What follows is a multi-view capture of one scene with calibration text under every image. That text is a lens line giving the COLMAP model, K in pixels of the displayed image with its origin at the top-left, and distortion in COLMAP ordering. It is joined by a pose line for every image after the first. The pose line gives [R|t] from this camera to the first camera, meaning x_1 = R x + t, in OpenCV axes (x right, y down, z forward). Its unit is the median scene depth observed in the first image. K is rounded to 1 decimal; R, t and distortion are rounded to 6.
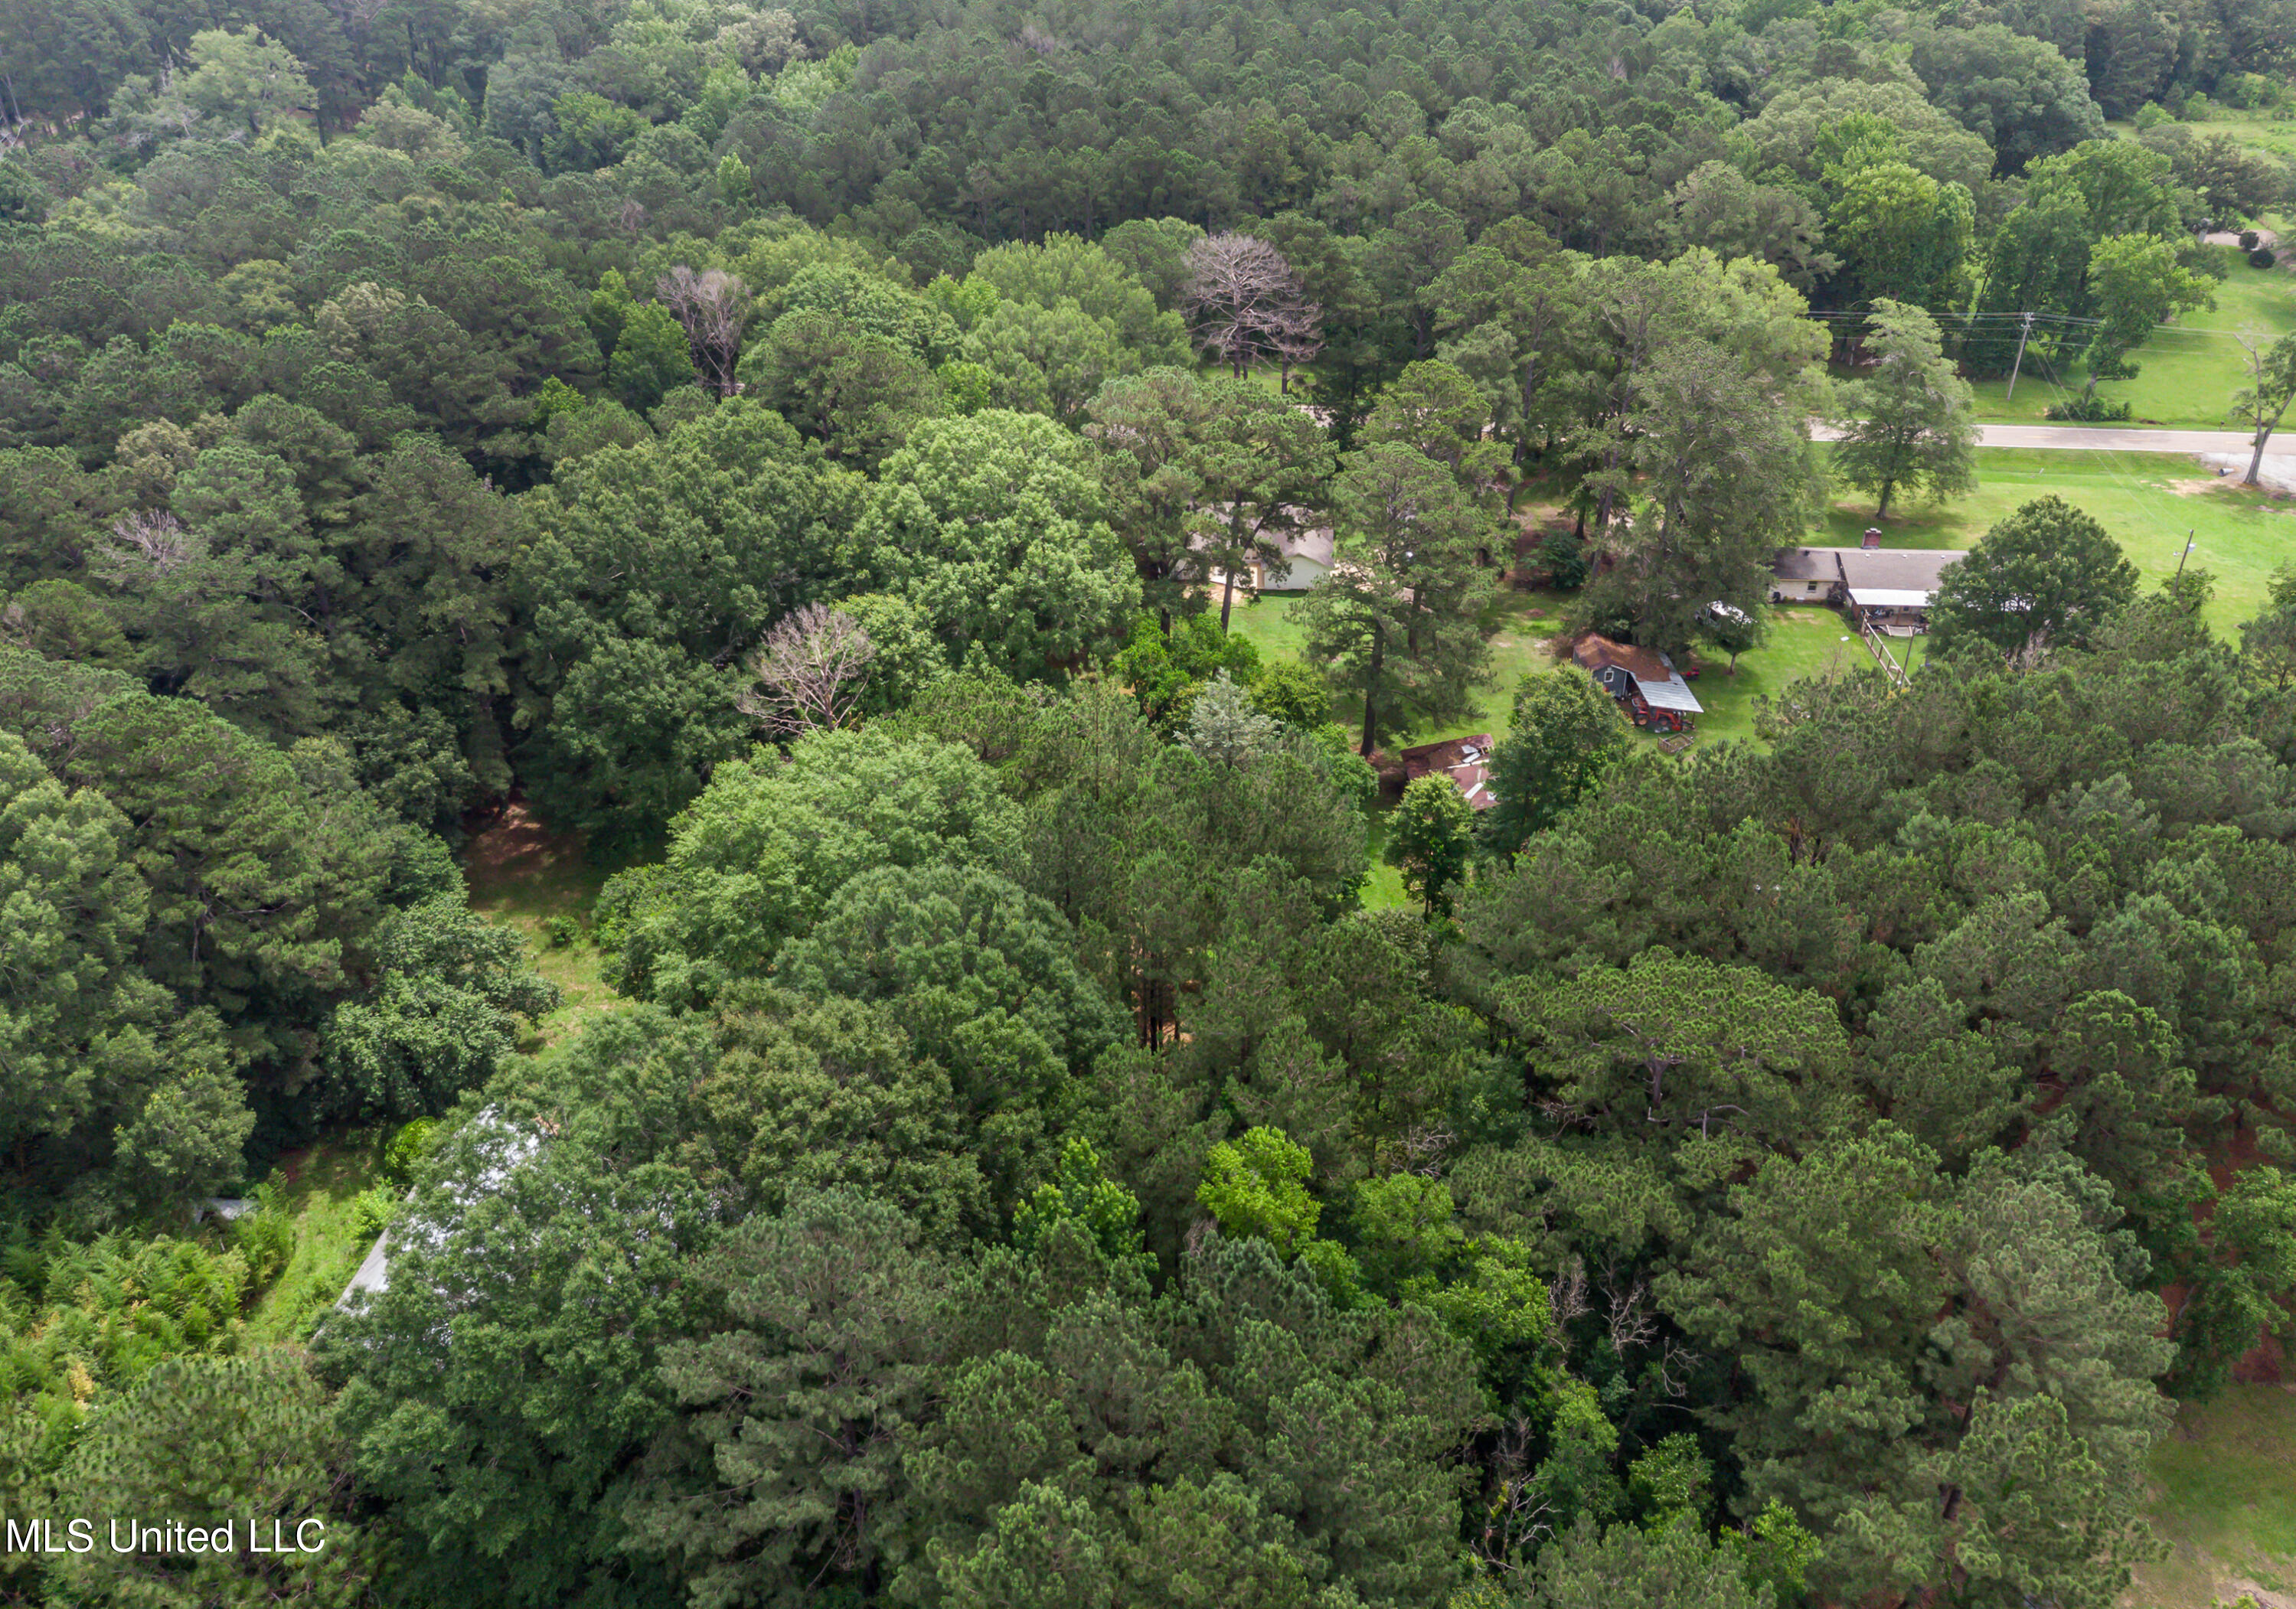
lens RADIAL K [[1640.2, 0, 1150.1], [0, 1640.2, 803.7], [0, 0, 1]] dist [0.025485, -0.006105]
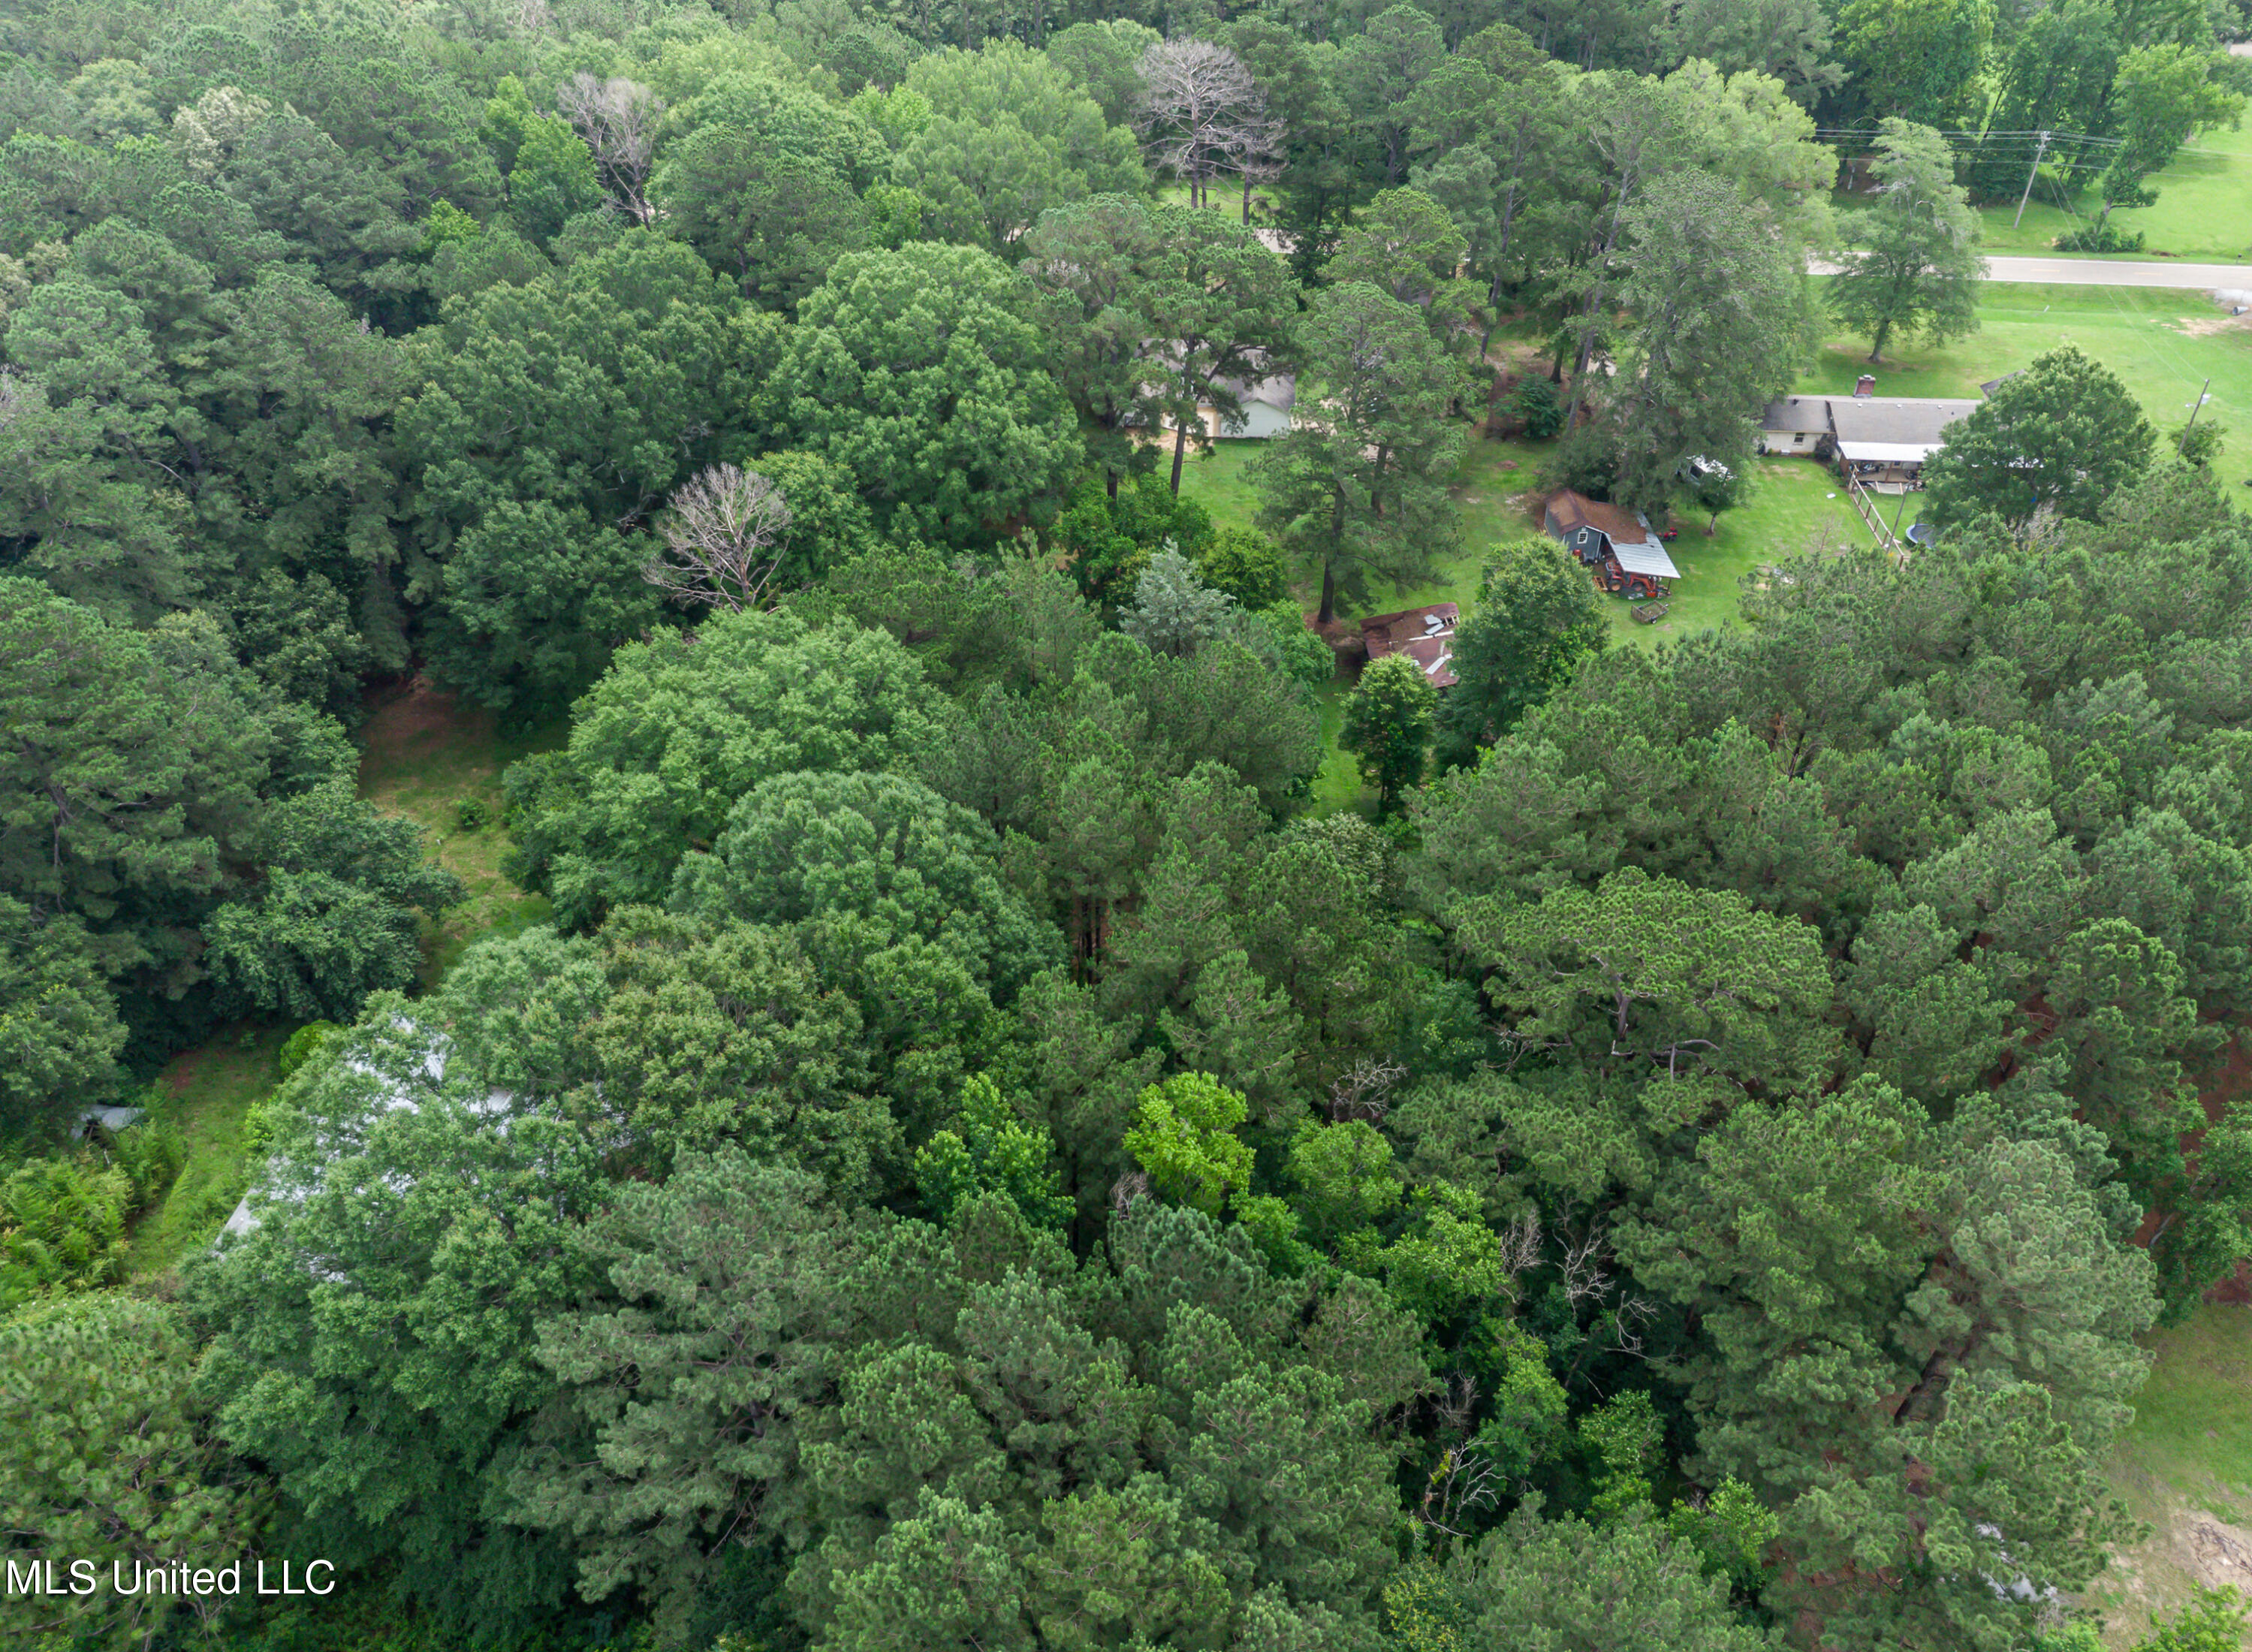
lens RADIAL K [[1601.4, 0, 1125.5], [0, 1601.4, 820.6], [0, 0, 1]] dist [0.007014, 0.020865]
pose [[0.999963, 0.005292, 0.006725, 0.016983], [-0.006096, 0.992050, 0.125694, -0.045260], [-0.006006, -0.125730, 0.992046, 0.100285]]
